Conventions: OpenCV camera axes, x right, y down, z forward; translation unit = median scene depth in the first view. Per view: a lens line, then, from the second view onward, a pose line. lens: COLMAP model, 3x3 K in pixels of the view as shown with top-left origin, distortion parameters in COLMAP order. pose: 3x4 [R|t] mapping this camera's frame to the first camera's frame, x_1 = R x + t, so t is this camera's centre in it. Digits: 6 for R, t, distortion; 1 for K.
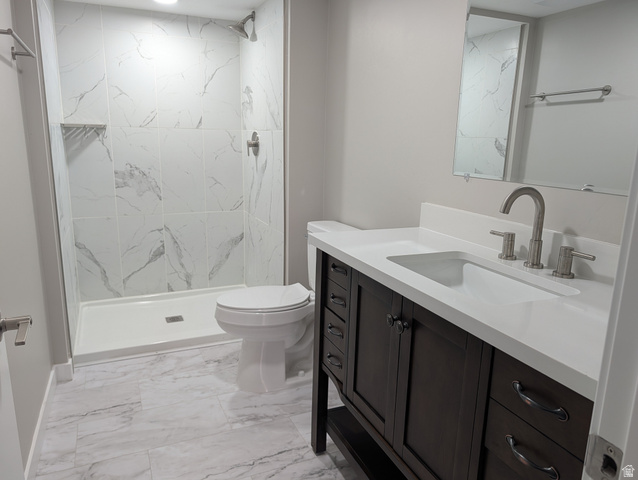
lens RADIAL K [[459.8, 0, 328.6], [0, 459.8, 249.9], [0, 0, 1]] dist [0.000705, -0.003128]
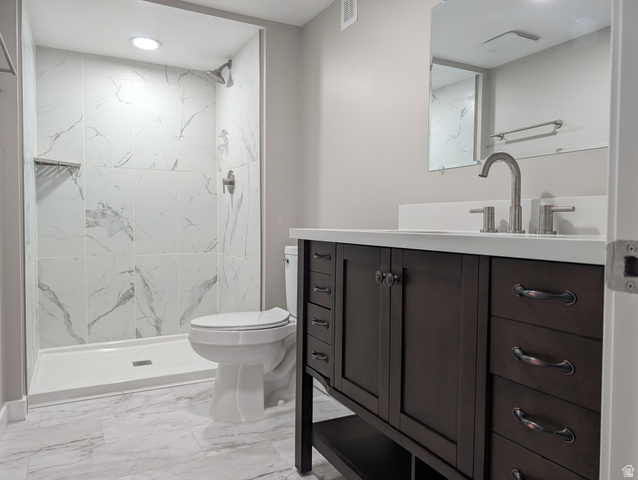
lens RADIAL K [[459.8, 0, 328.6], [0, 459.8, 249.9], [0, 0, 1]] dist [0.000705, -0.003128]
pose [[0.997519, -0.021151, 0.067143, -0.016659], [0.032952, 0.983143, -0.179847, 0.117547], [-0.062207, 0.181613, 0.981400, 0.018393]]
